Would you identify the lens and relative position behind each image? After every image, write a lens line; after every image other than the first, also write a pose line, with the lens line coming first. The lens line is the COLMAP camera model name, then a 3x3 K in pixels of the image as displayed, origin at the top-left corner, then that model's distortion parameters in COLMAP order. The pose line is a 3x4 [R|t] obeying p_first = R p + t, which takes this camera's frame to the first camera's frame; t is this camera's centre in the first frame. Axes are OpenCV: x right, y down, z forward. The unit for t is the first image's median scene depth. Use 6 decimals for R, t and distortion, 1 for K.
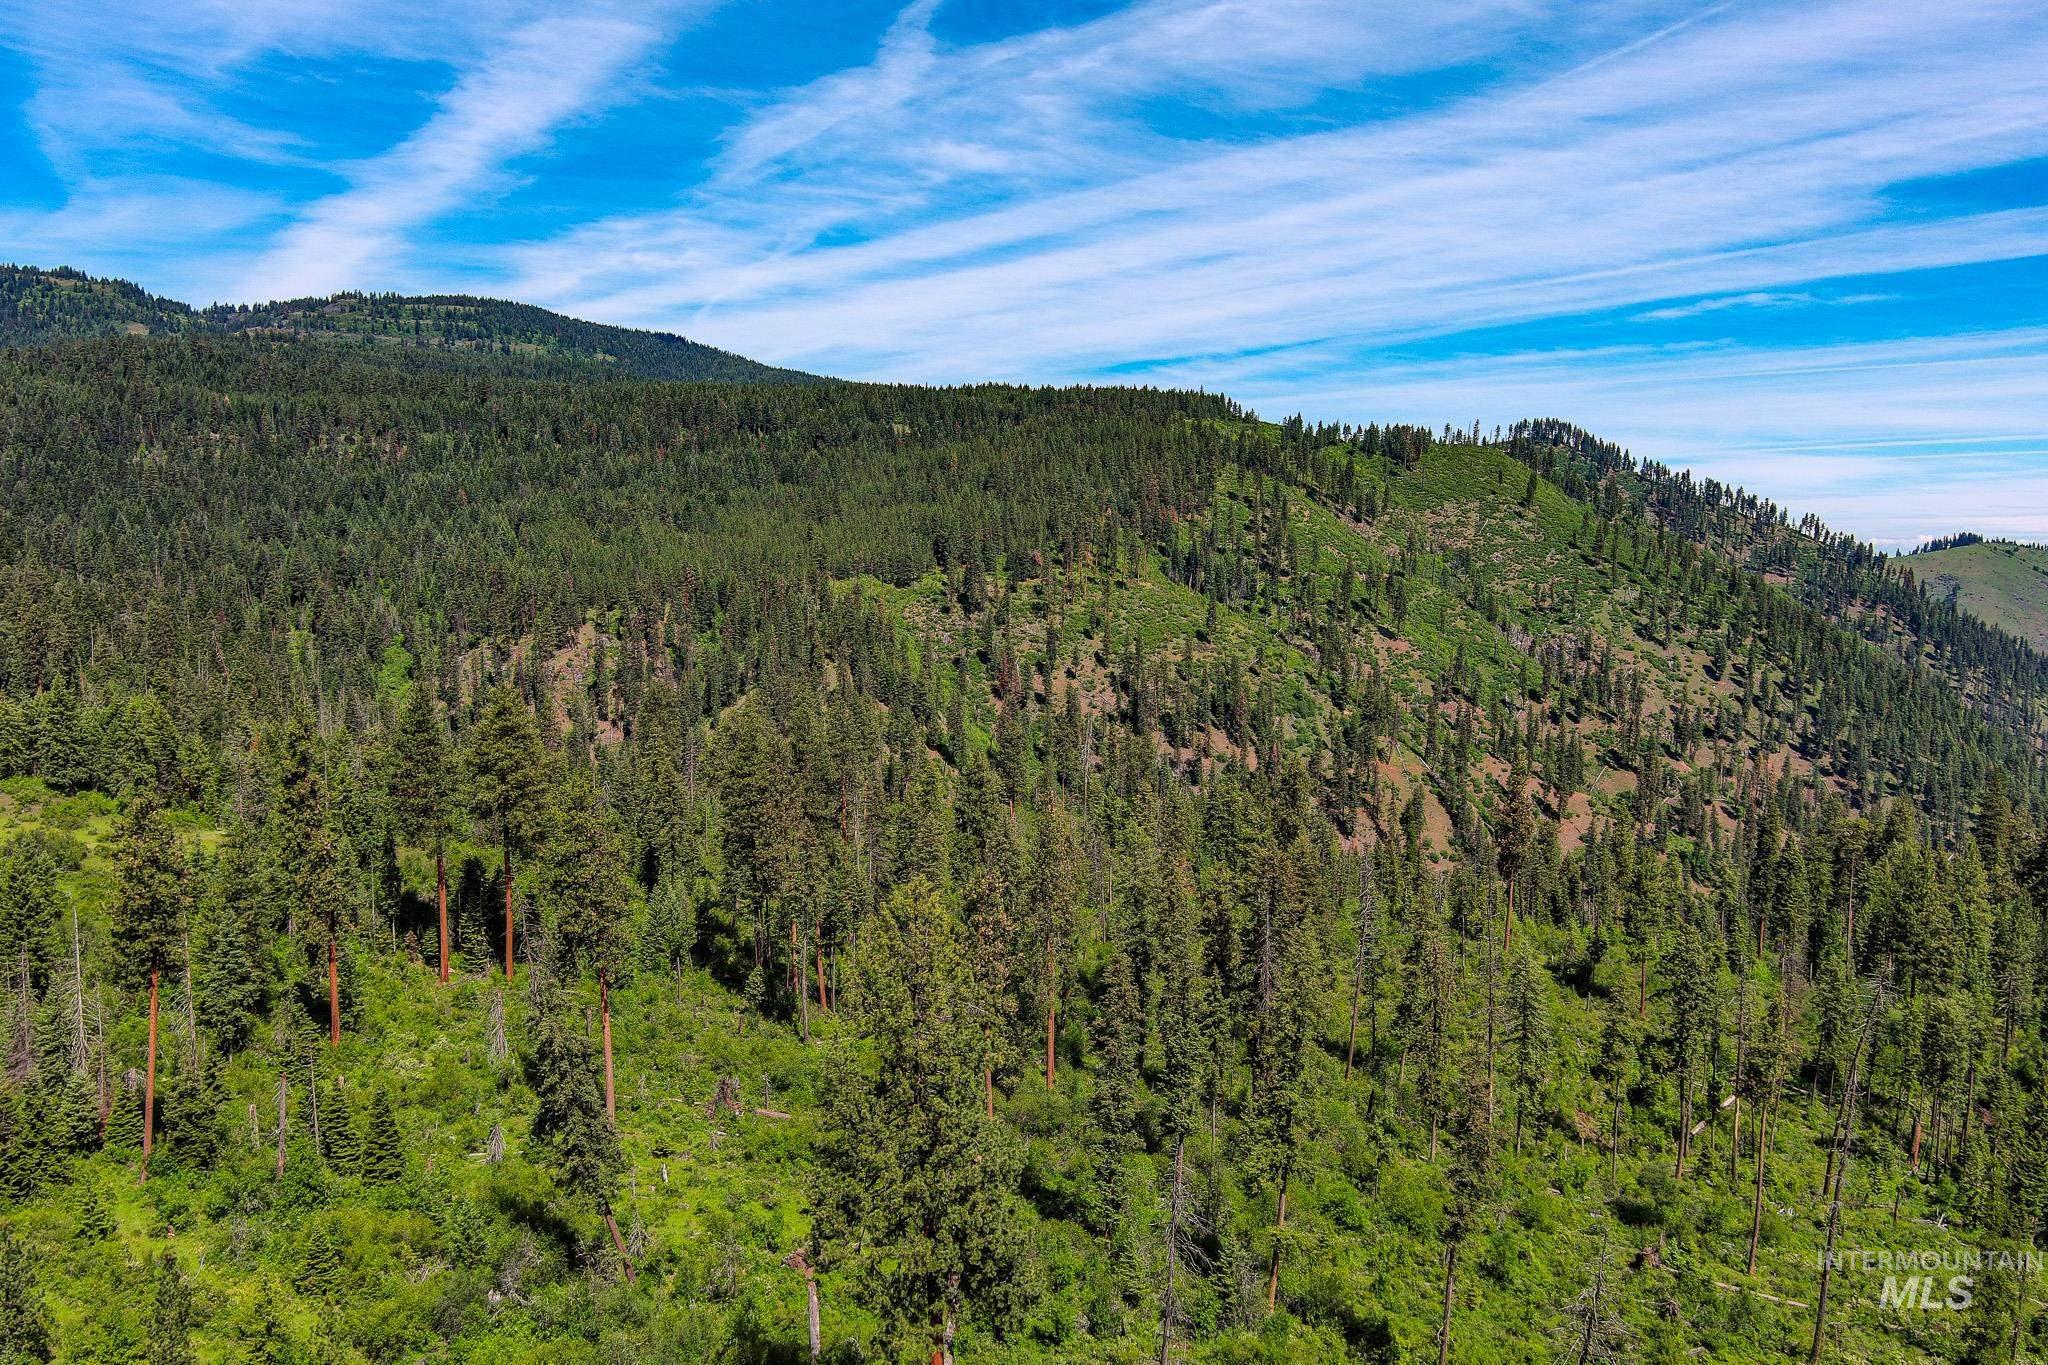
lens RADIAL K [[1577.5, 0, 1024.0], [0, 1577.5, 682.5], [0, 0, 1]] dist [0.007480, -0.003759]
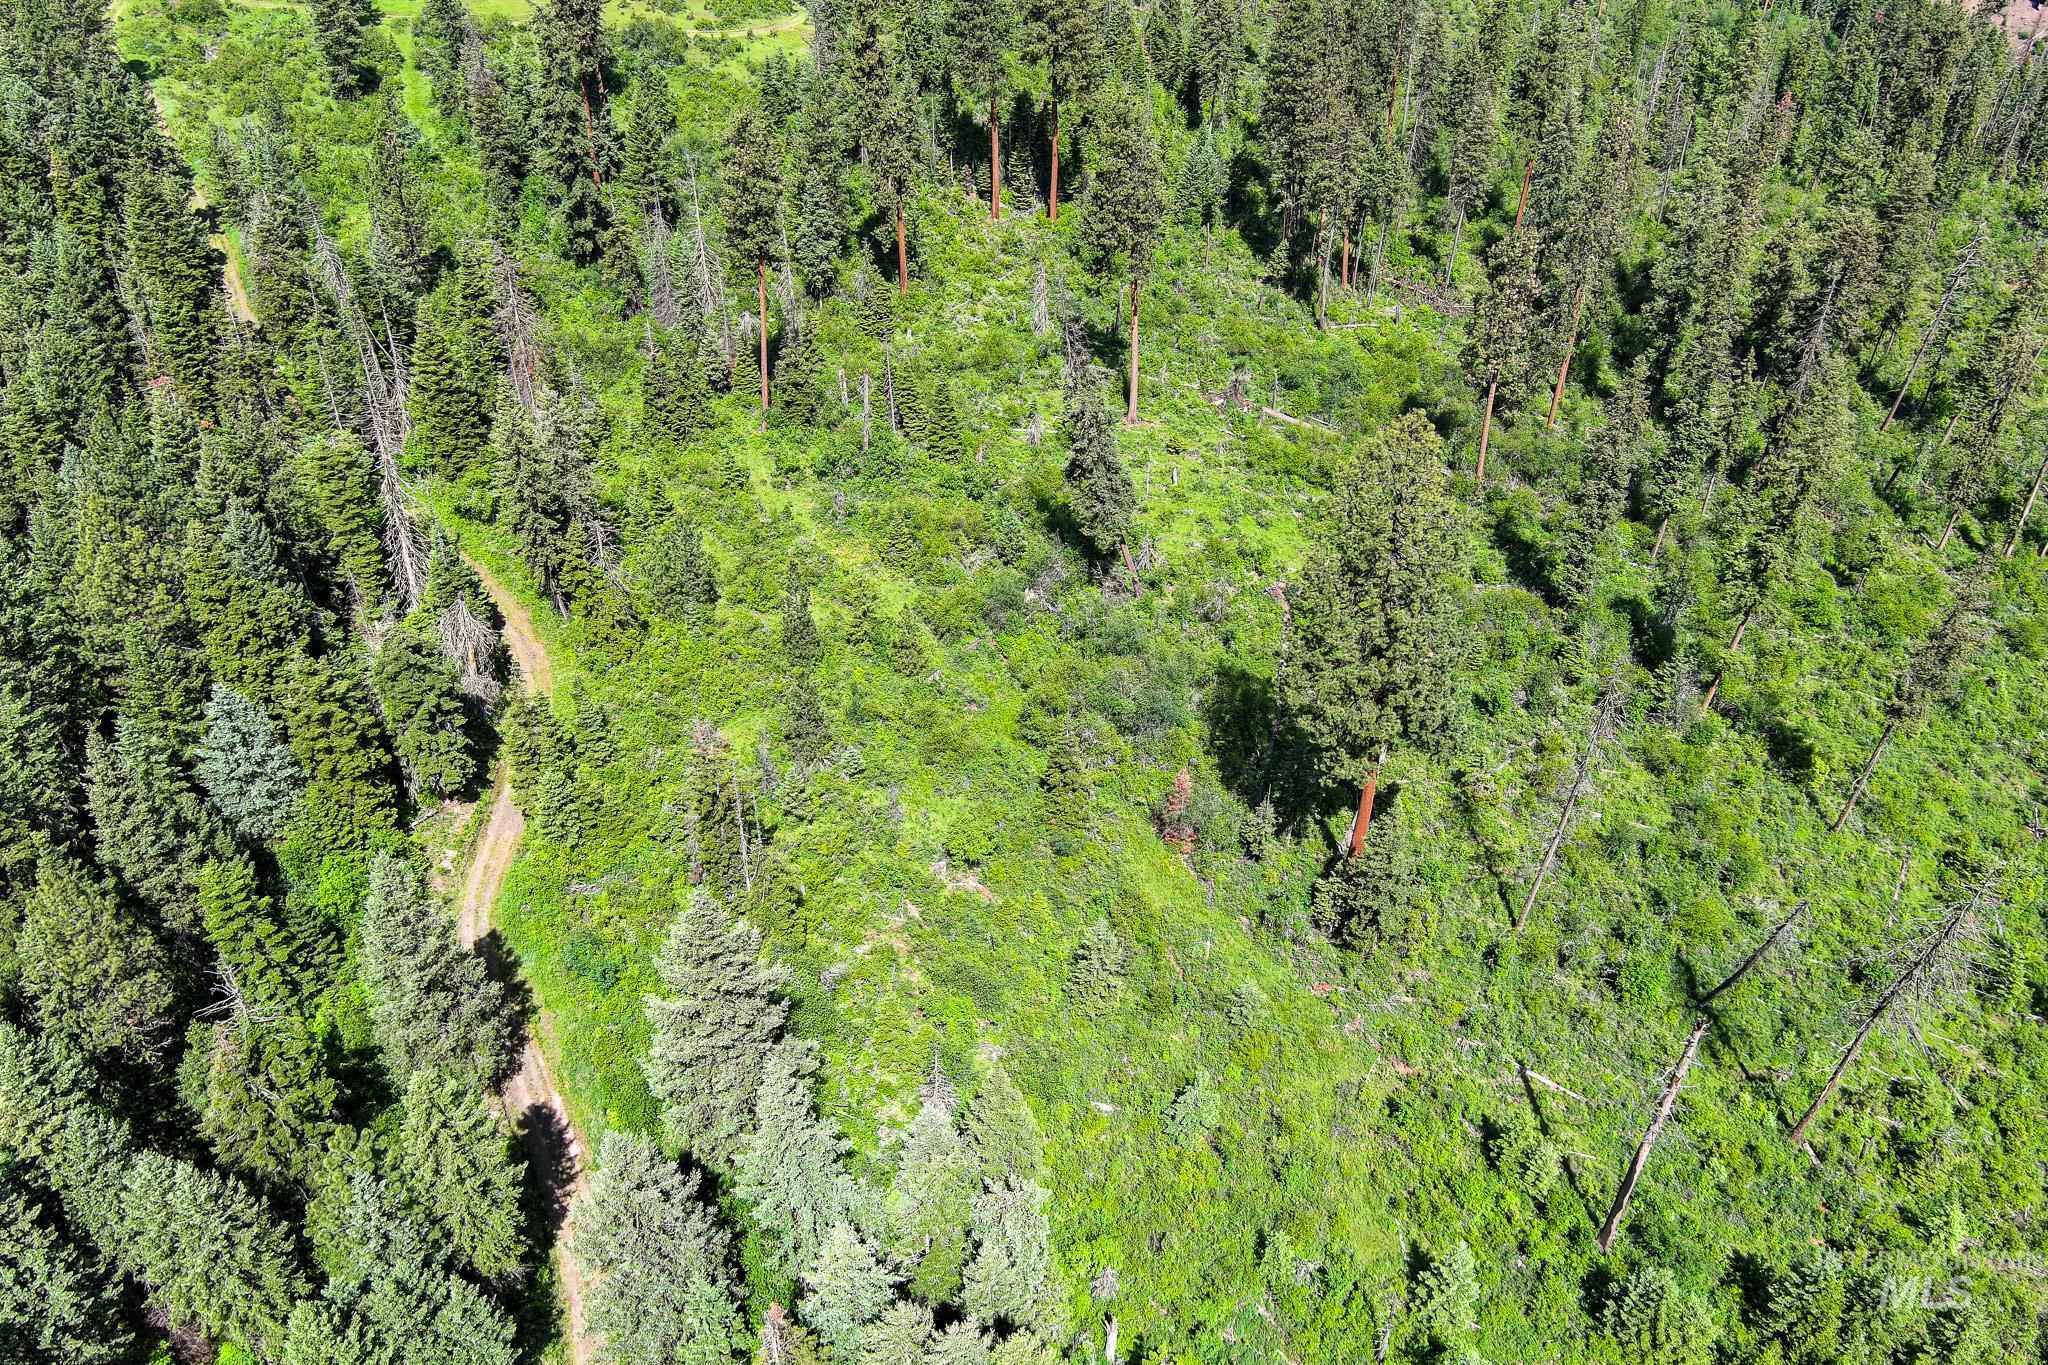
lens RADIAL K [[1577.5, 0, 1024.0], [0, 1577.5, 682.5], [0, 0, 1]] dist [0.007480, -0.003759]
pose [[0.942760, 0.201759, -0.265513, 0.000462], [-0.027154, 0.840008, 0.541895, -0.156212], [0.332365, -0.503667, 0.797404, -0.010605]]
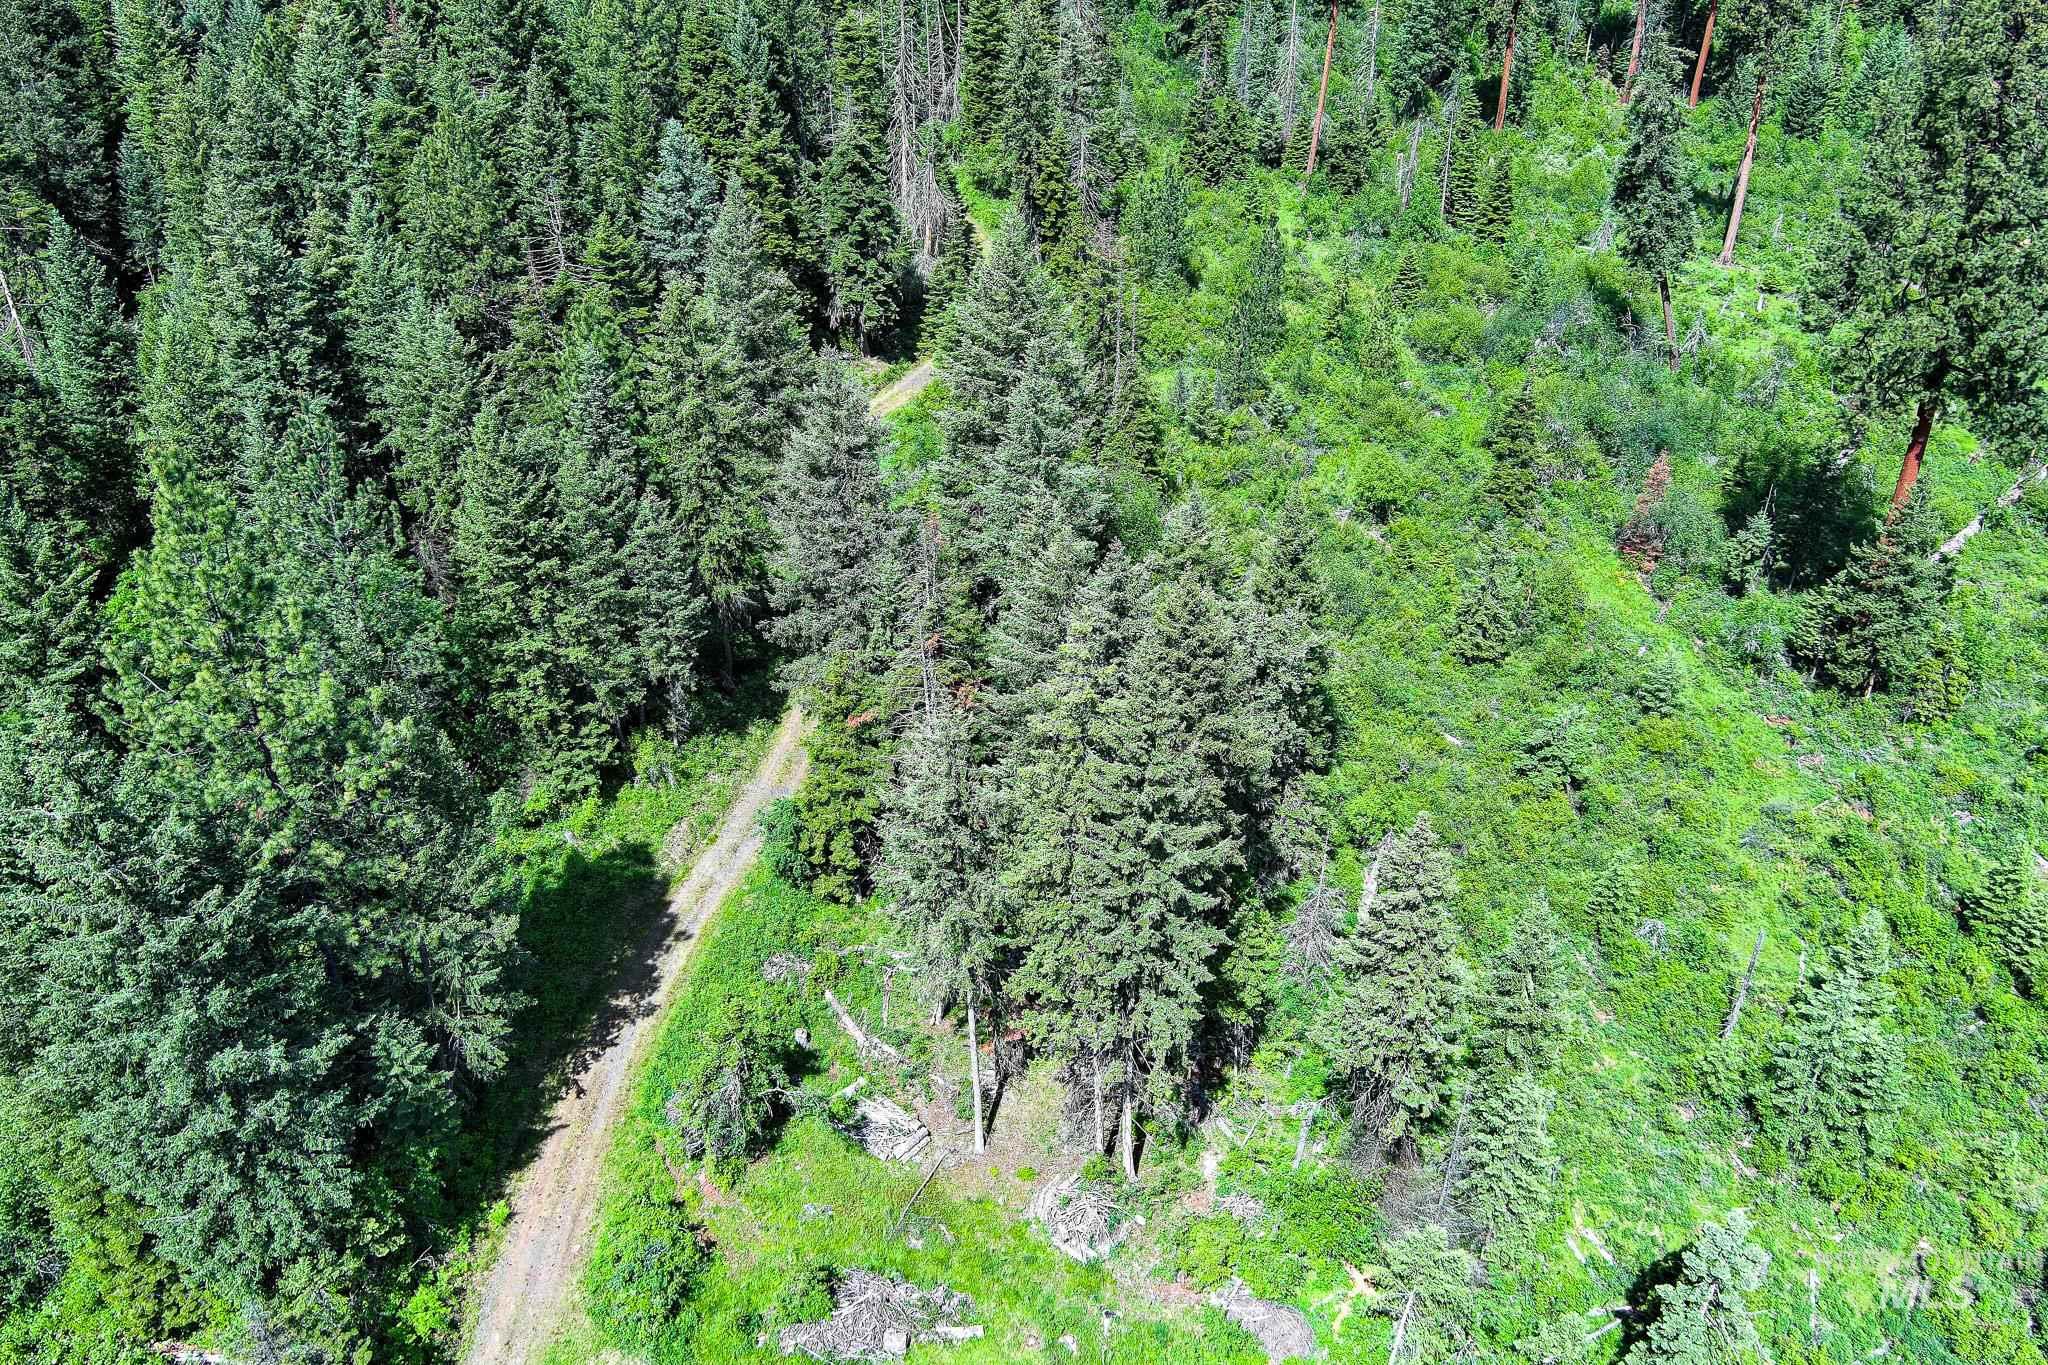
lens RADIAL K [[1577.5, 0, 1024.0], [0, 1577.5, 682.5], [0, 0, 1]] dist [0.007480, -0.003759]
pose [[0.718542, 0.365646, -0.591609, 0.092658], [-0.052638, 0.876795, 0.477975, 0.068703], [0.693489, -0.312303, 0.649261, -0.006112]]
